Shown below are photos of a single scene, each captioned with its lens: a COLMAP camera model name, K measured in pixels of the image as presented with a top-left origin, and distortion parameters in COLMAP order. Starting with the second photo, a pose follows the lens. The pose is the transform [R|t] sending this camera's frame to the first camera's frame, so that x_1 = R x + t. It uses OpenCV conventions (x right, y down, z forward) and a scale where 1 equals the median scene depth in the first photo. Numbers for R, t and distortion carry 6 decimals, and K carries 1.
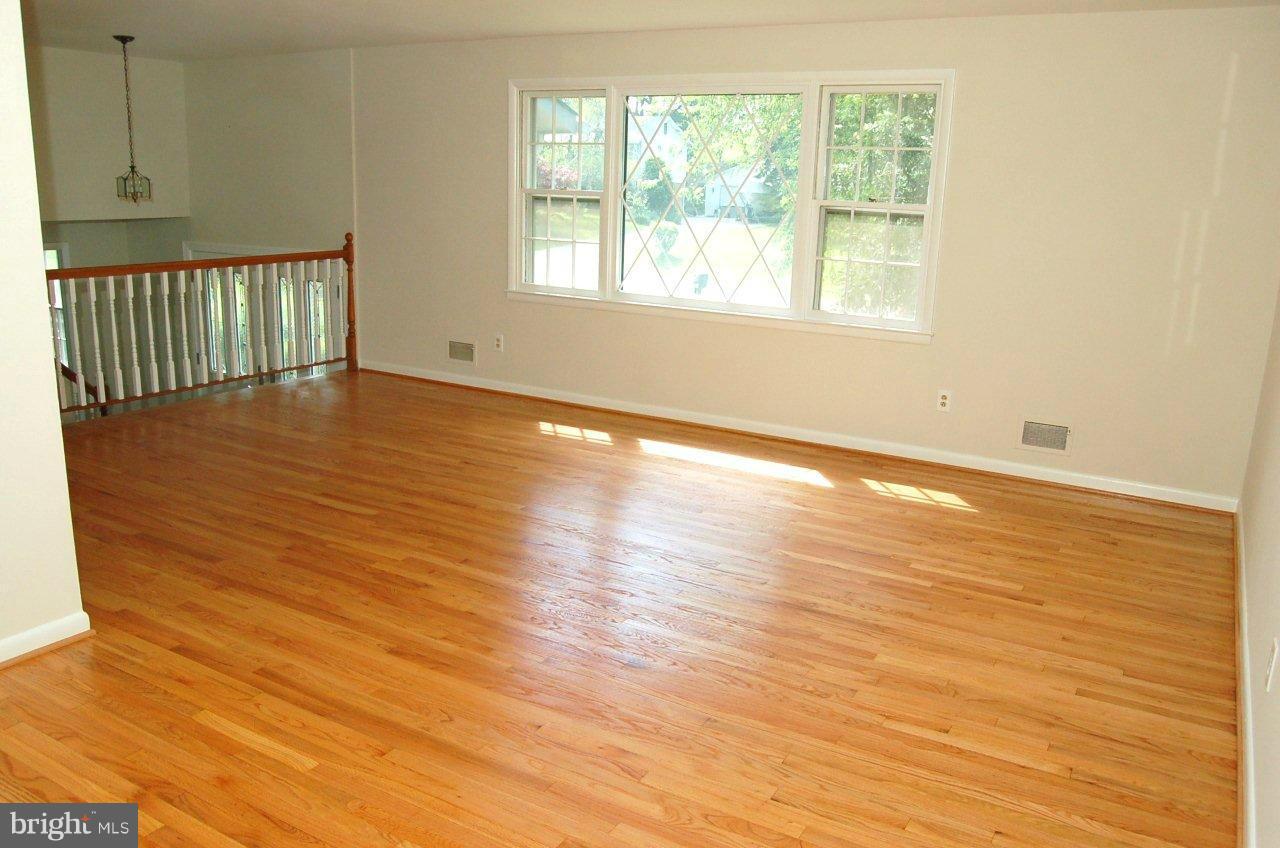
lens RADIAL K [[991.4, 0, 629.2], [0, 991.4, 442.6], [0, 0, 1]] dist [-0.083423, 0.000953]
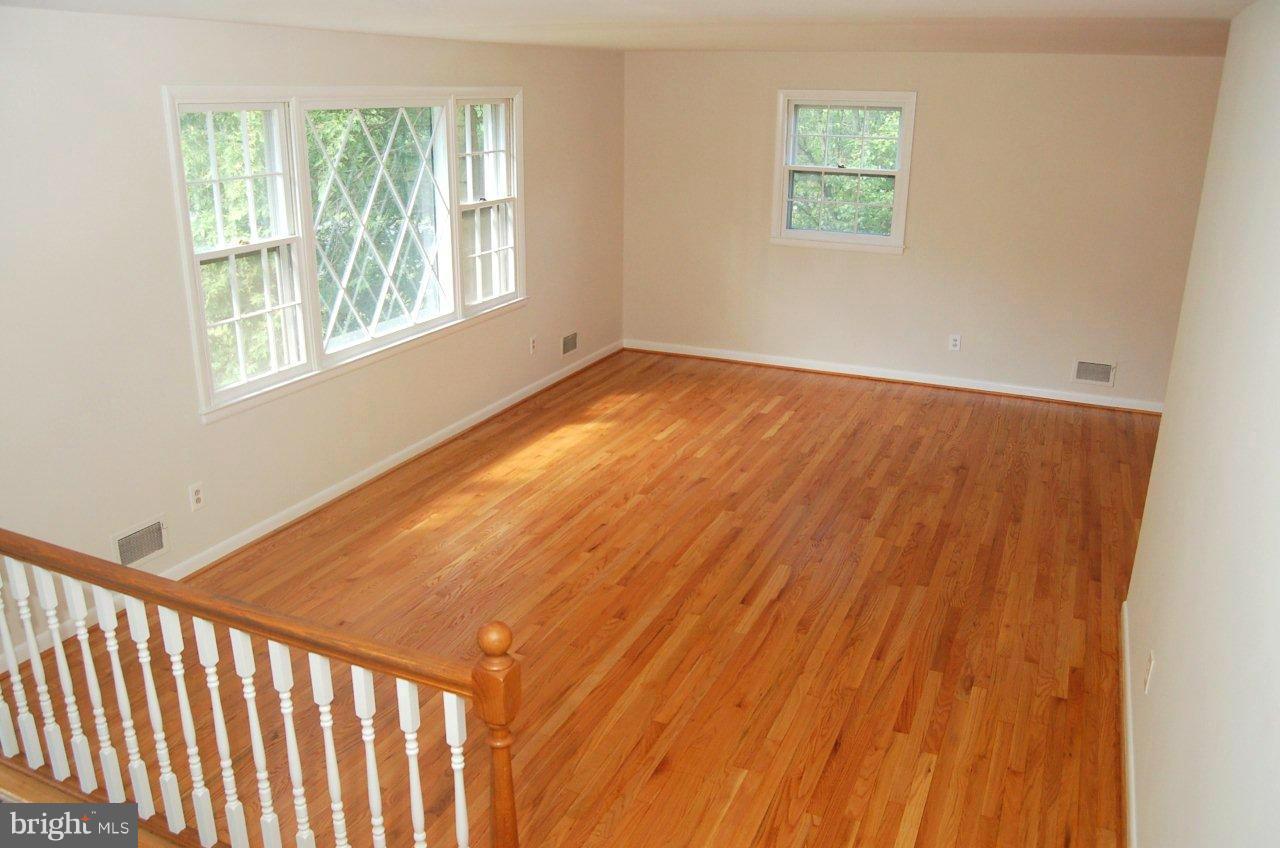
lens RADIAL K [[991.4, 0, 629.2], [0, 991.4, 442.6], [0, 0, 1]] dist [-0.083423, 0.000953]
pose [[-0.095504, -0.362538, 0.927063, -1.202177], [0.250982, 0.892461, 0.374863, -0.490651], [-0.963269, 0.268476, 0.005757, 1.169326]]
